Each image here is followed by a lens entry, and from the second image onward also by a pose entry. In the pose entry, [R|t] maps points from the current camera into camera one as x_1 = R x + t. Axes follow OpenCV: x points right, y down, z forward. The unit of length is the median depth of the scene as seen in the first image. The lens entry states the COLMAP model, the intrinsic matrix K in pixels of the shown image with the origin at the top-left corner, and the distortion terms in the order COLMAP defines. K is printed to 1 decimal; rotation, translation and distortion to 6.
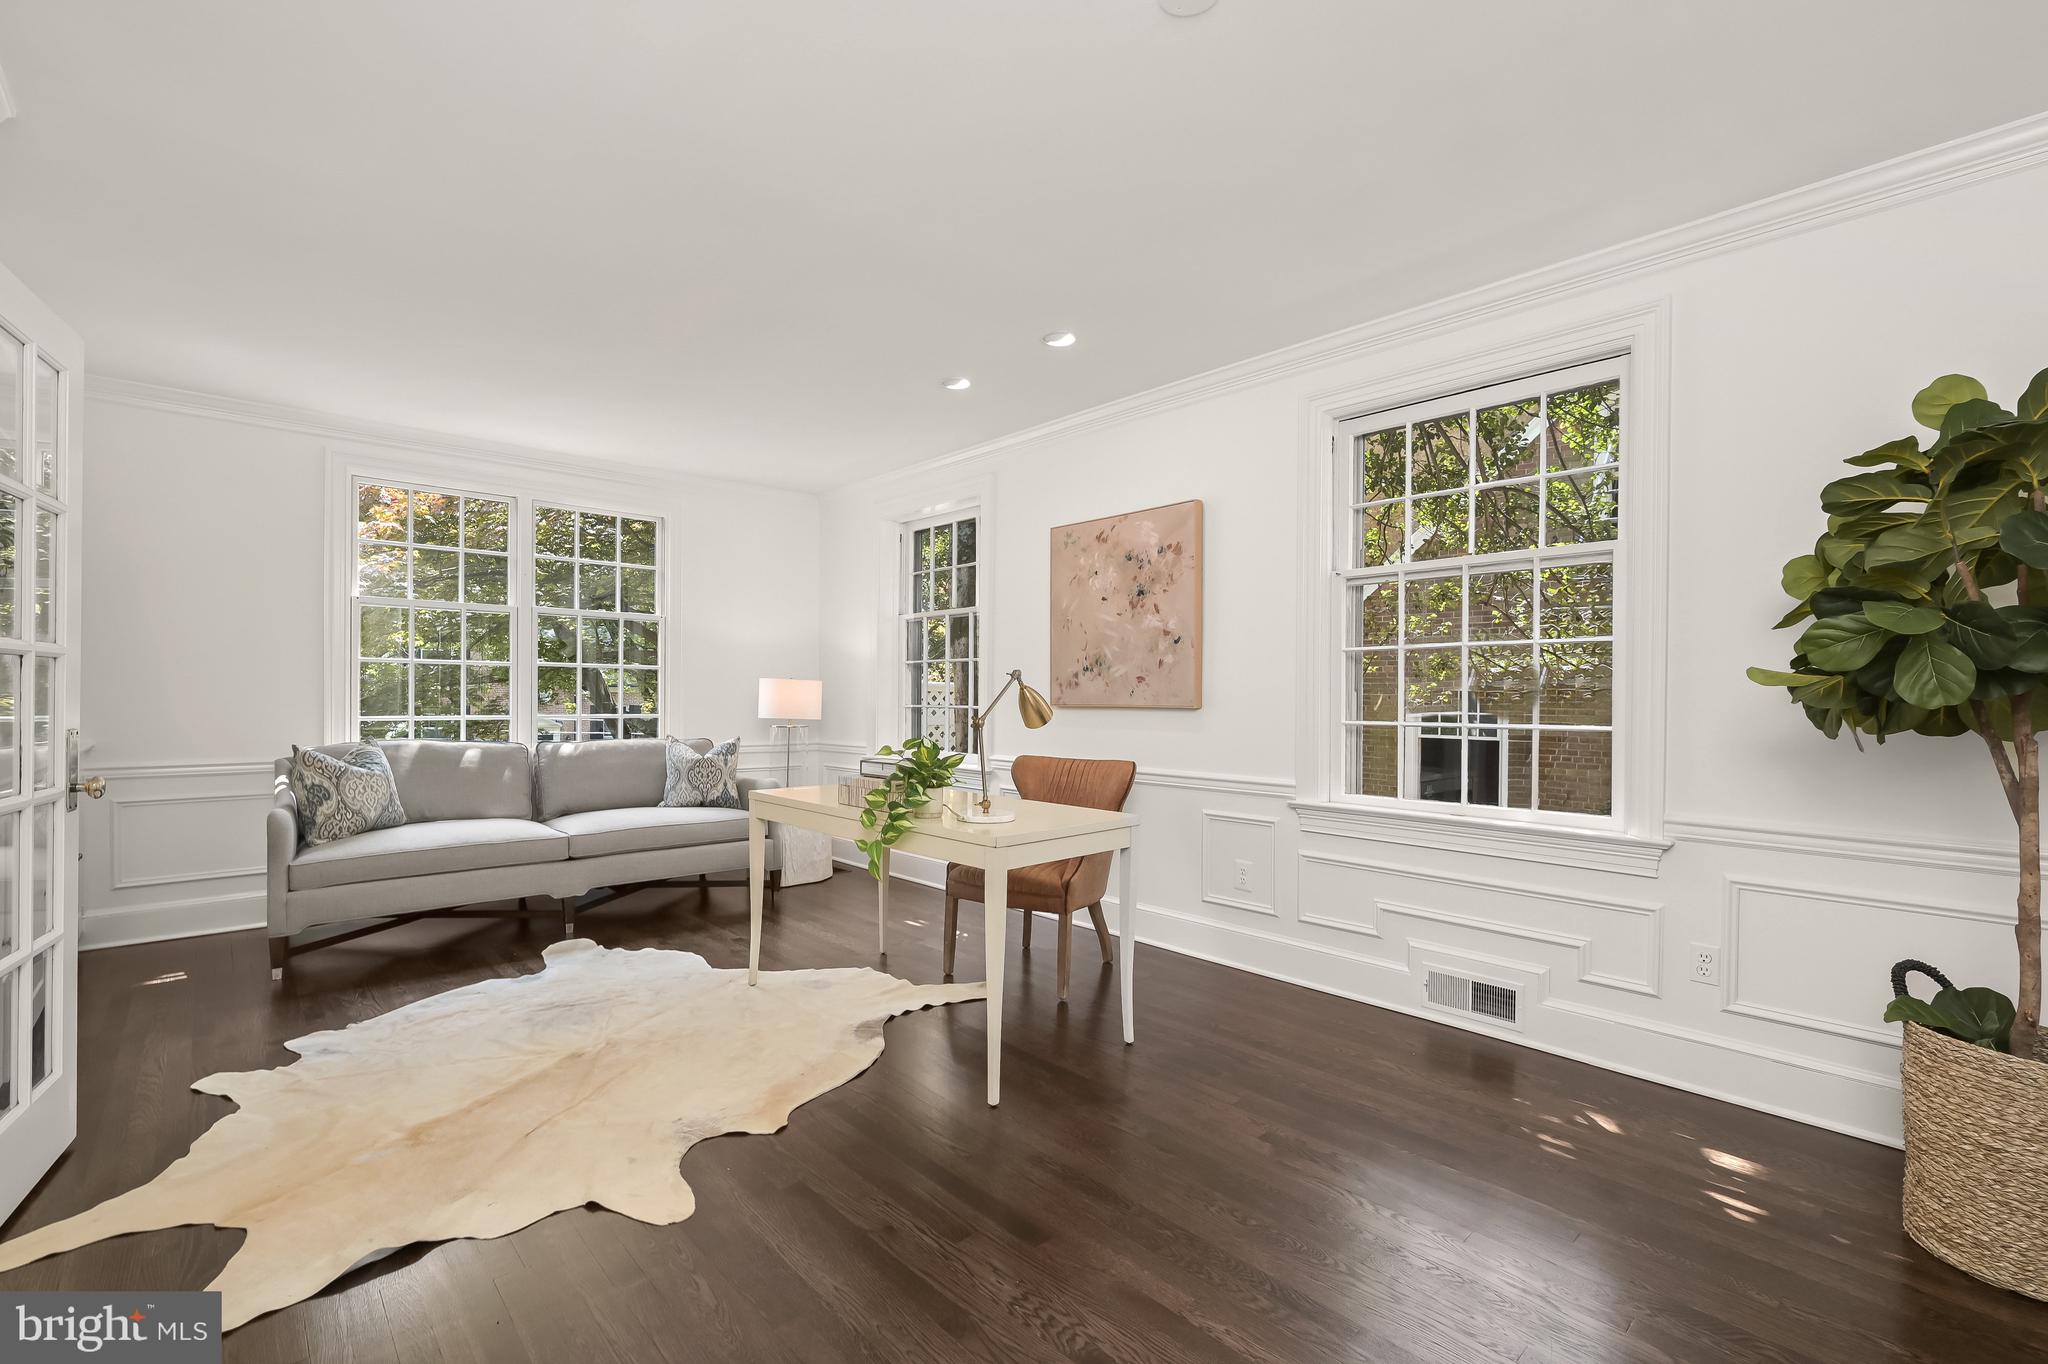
lens RADIAL K [[879.0, 0, 1033.9], [0, 879.0, 691.4], [0, 0, 1]] dist [-0.000798, -0.000083]
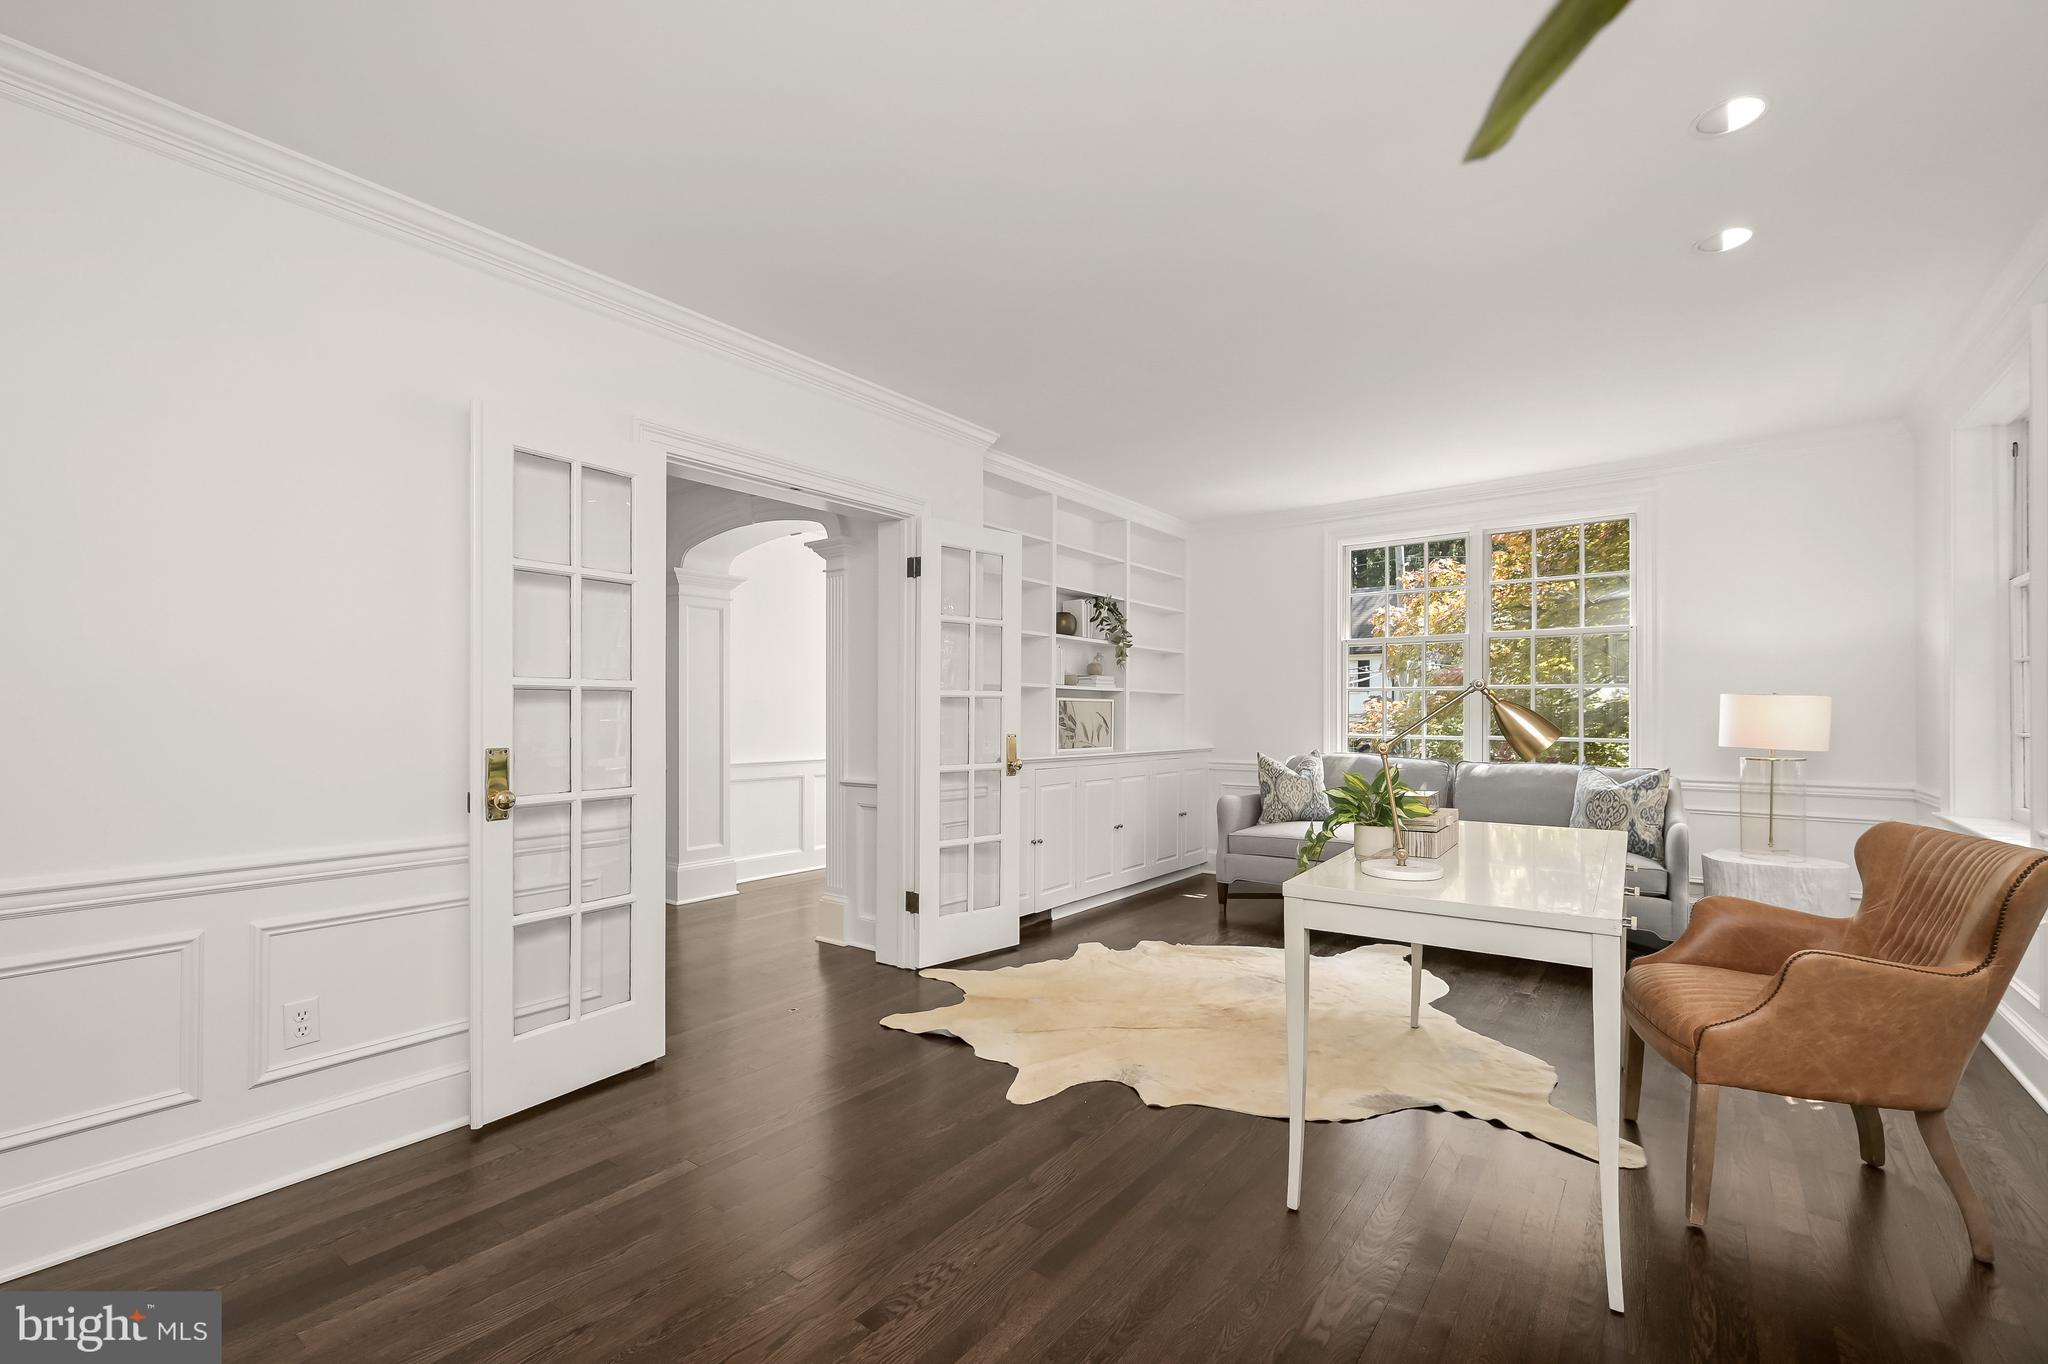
lens RADIAL K [[879.0, 0, 1033.9], [0, 879.0, 691.4], [0, 0, 1]] dist [-0.000798, -0.000083]
pose [[0.175355, -0.031785, -0.983992, 0.473549], [0.002922, 0.999491, -0.031765, 0.007569], [0.984501, 0.002695, 0.175359, 0.393425]]
